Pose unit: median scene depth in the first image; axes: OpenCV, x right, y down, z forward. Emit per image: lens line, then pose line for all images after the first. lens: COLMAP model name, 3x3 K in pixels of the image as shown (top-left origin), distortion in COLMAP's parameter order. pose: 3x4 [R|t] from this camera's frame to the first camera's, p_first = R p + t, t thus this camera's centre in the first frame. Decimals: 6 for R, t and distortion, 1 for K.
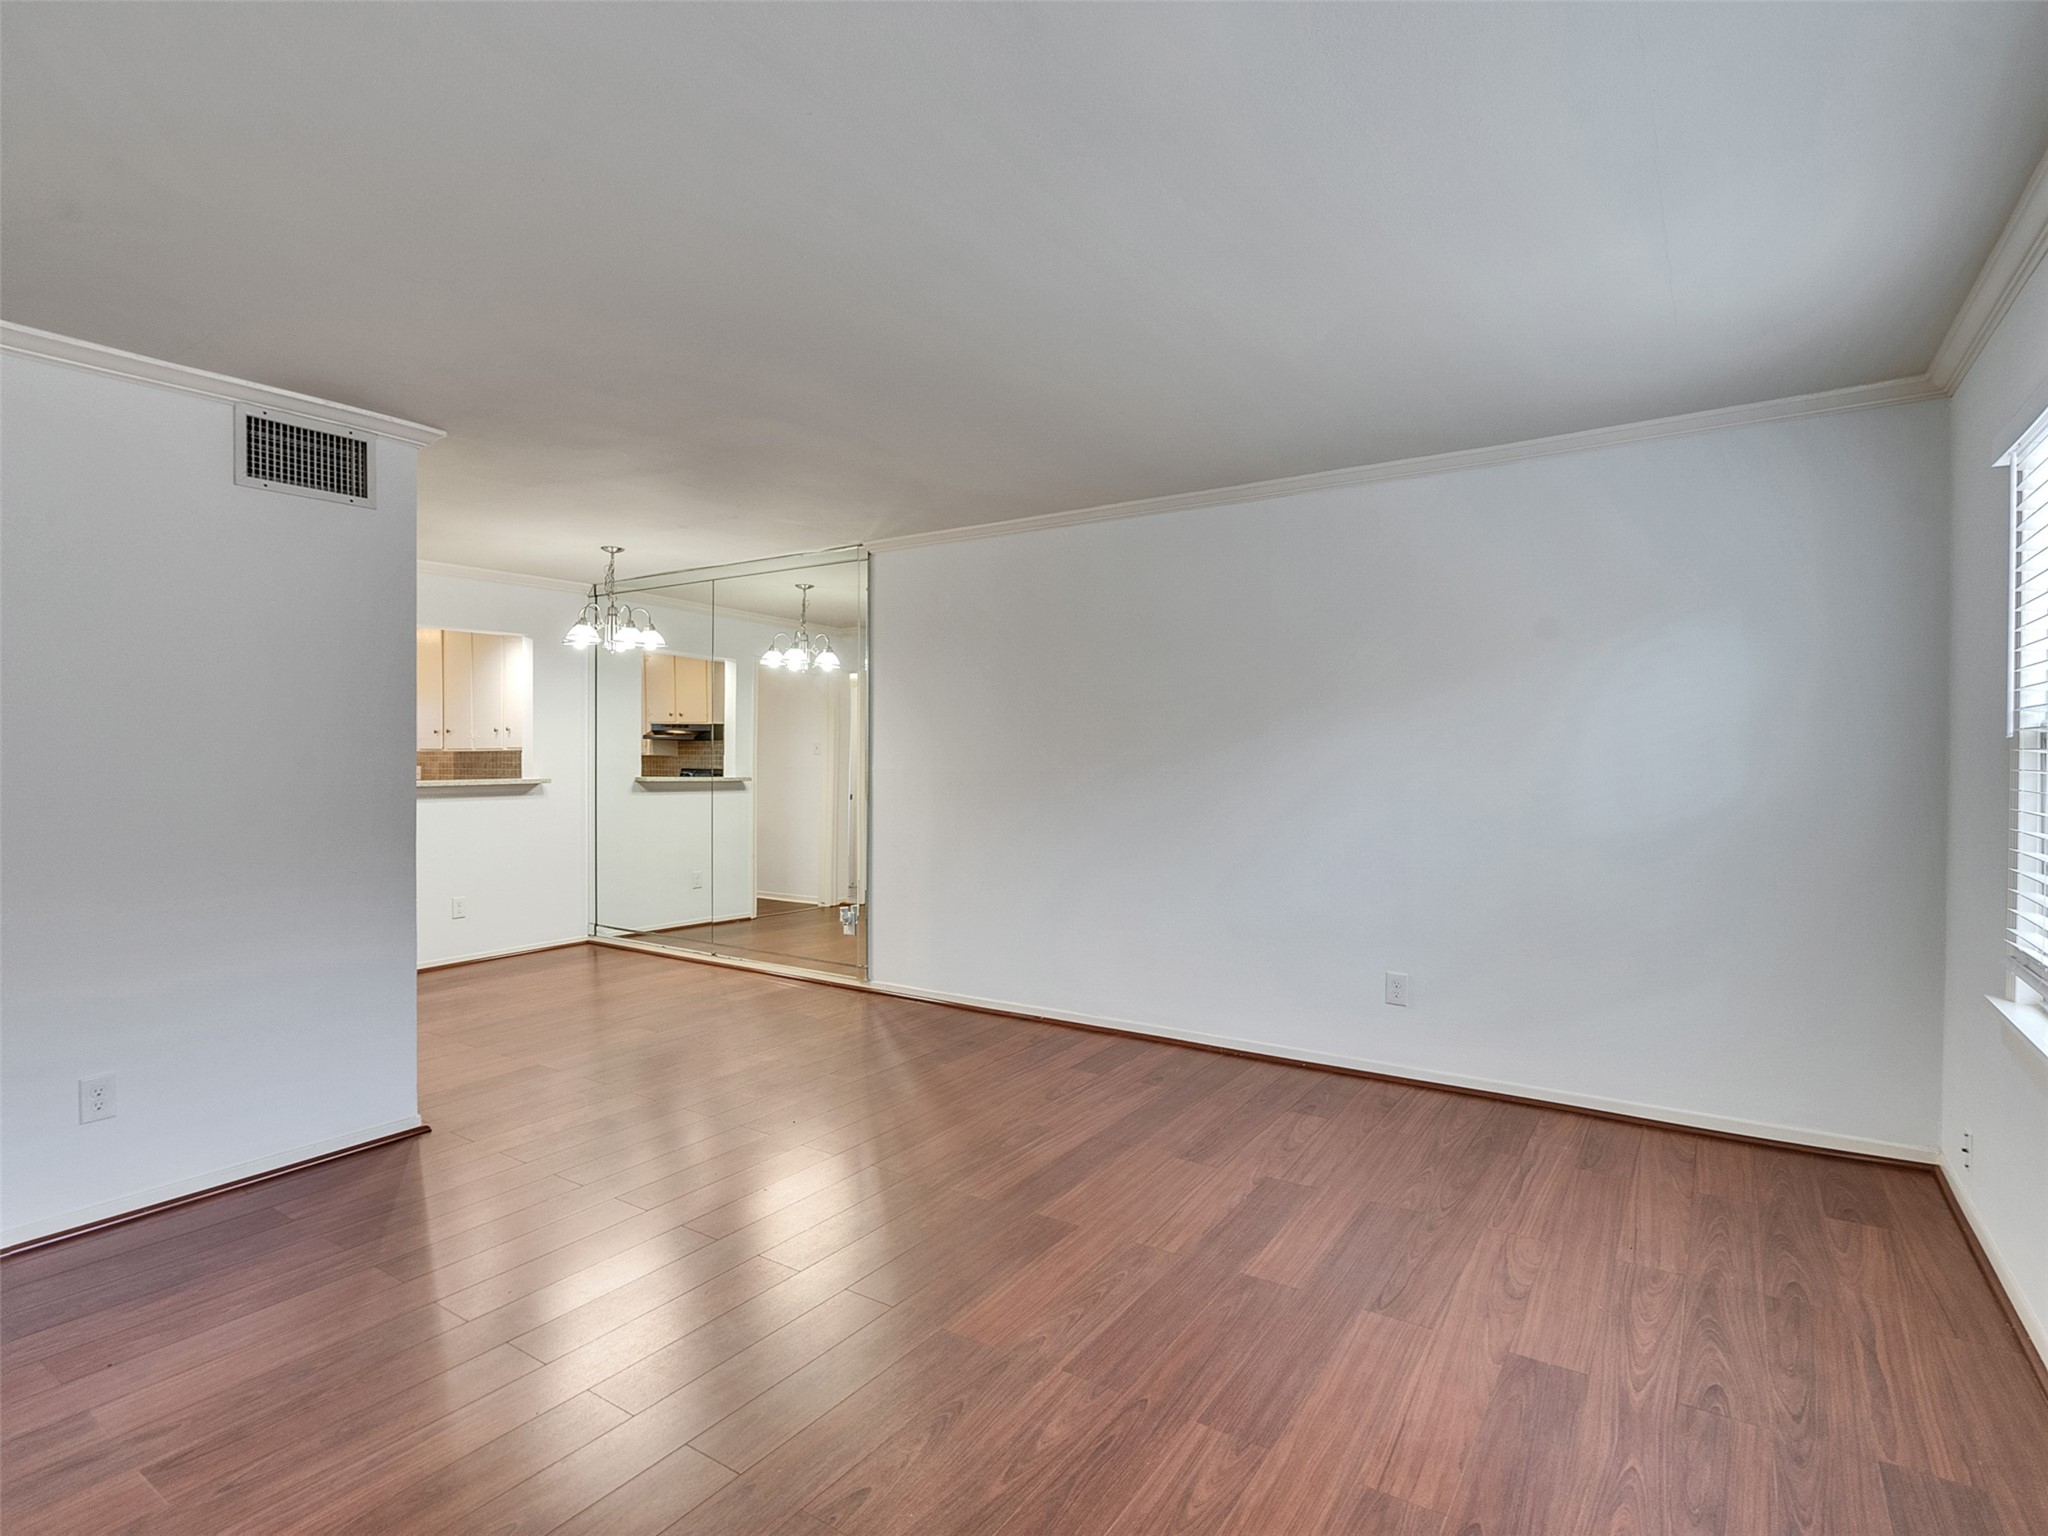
lens RADIAL K [[1046.9, 0, 1024.3], [0, 1046.9, 766.6], [0, 0, 1]] dist [-0.006890, 0.003194]
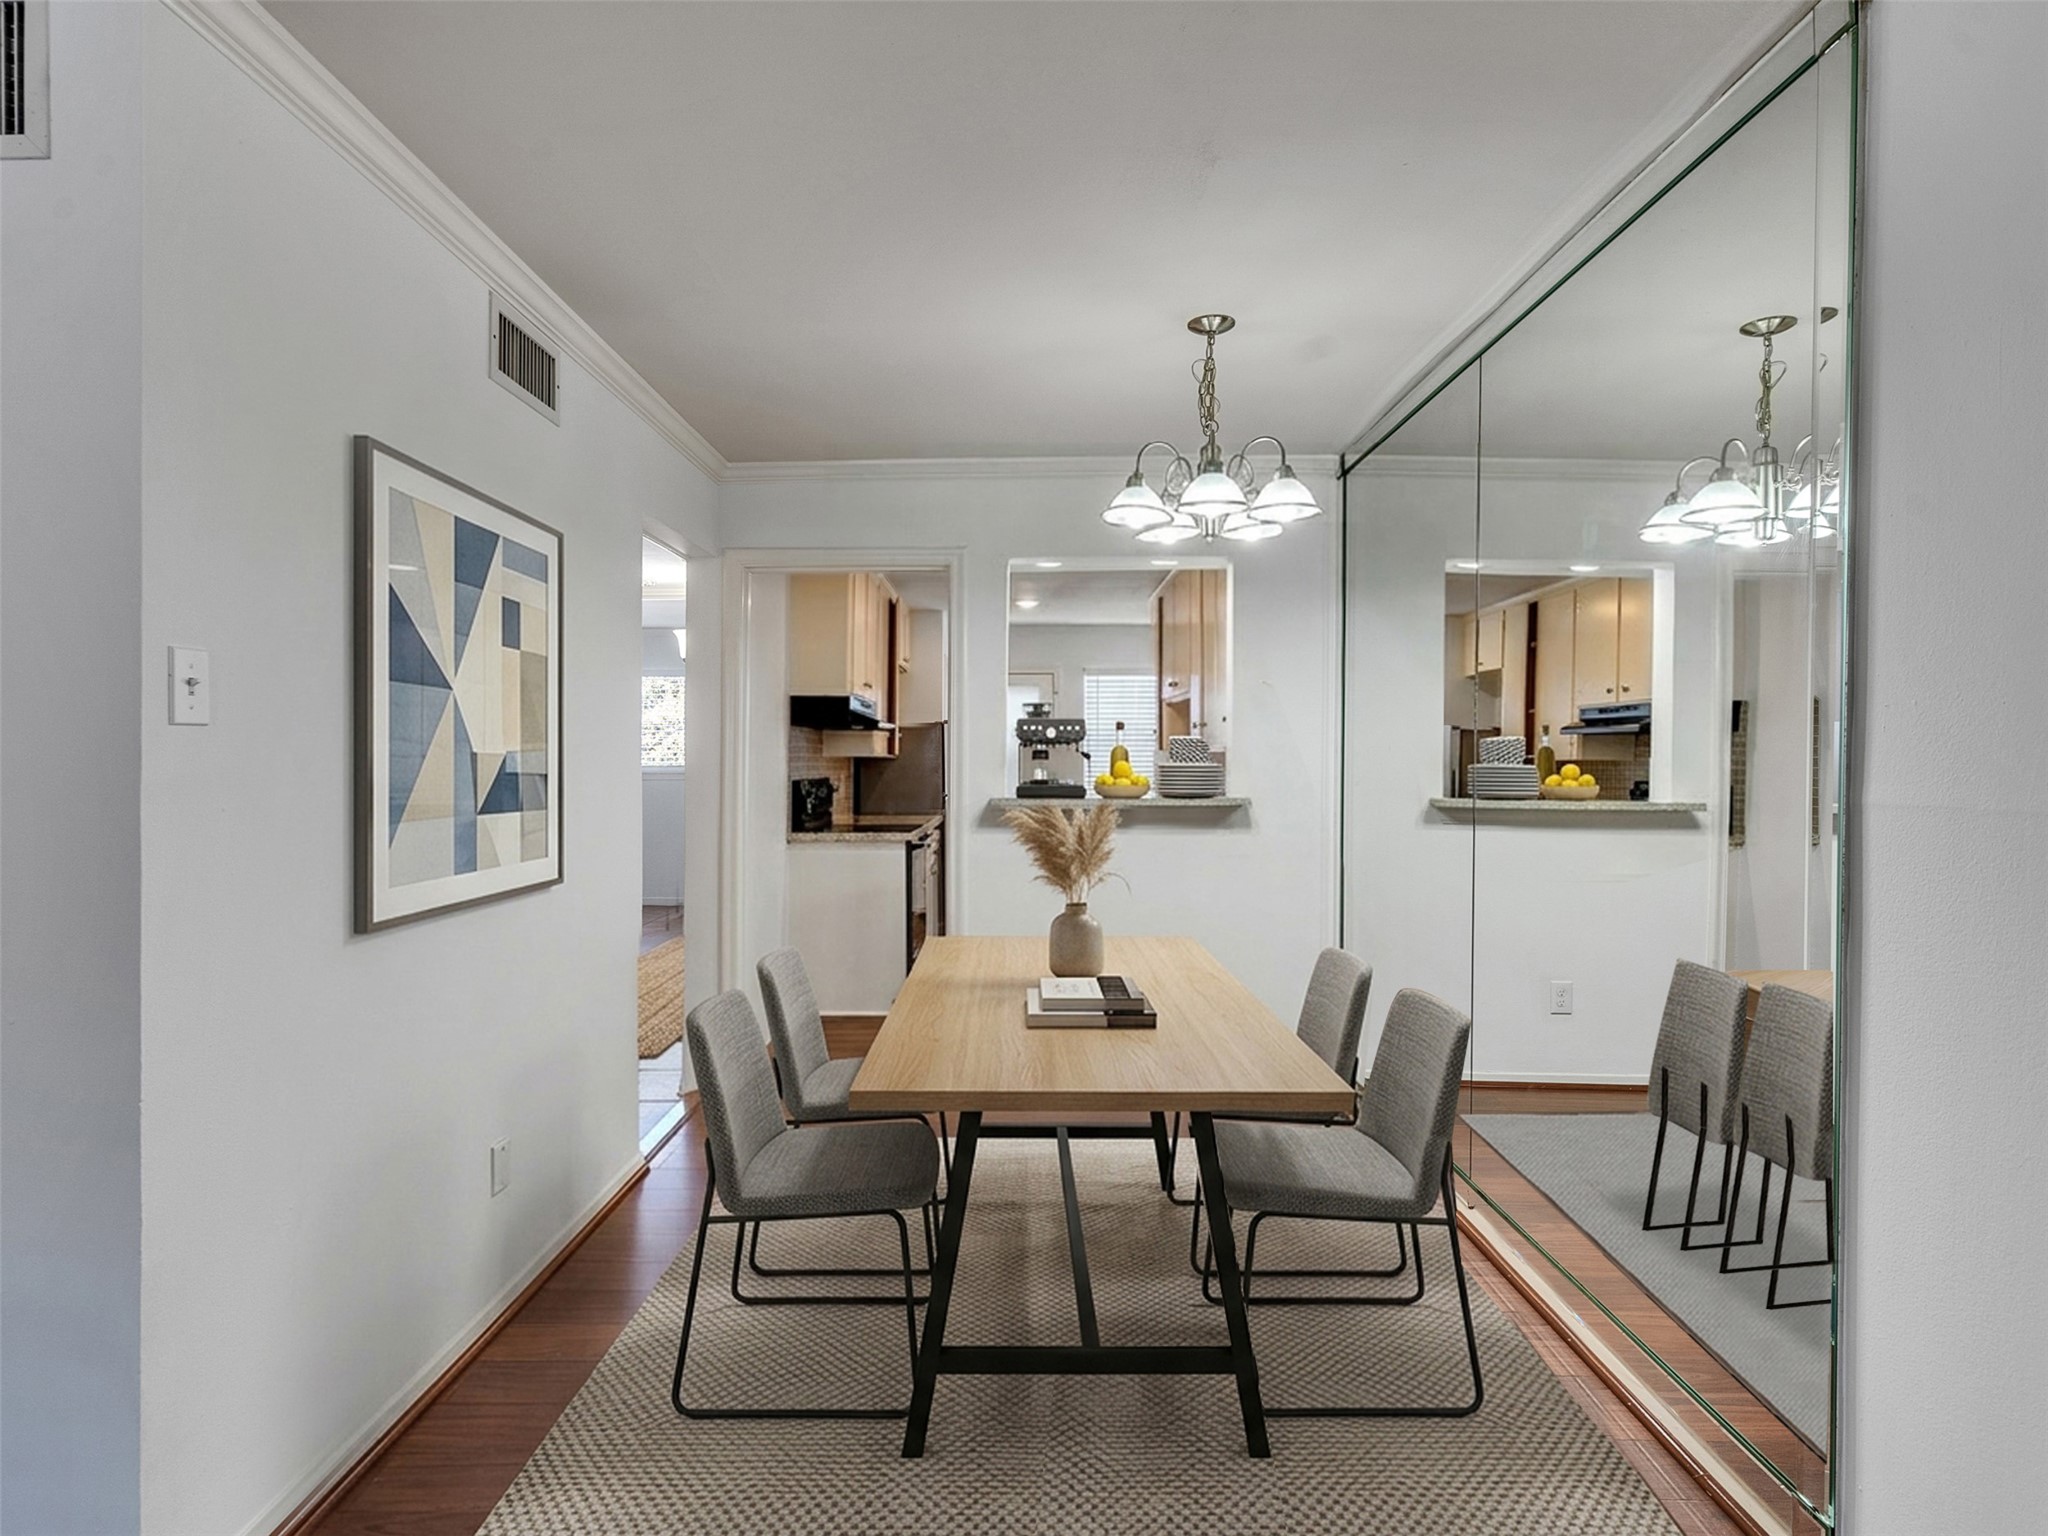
lens RADIAL K [[1046.9, 0, 1020.9], [0, 1046.9, 769.7], [0, 0, 1]] dist [-0.006890, 0.003194]
pose [[0.553710, -0.000147, -0.832710, -0.035280], [-0.003843, 0.999989, -0.002732, -0.002856], [0.832701, 0.004713, 0.553703, 0.518944]]
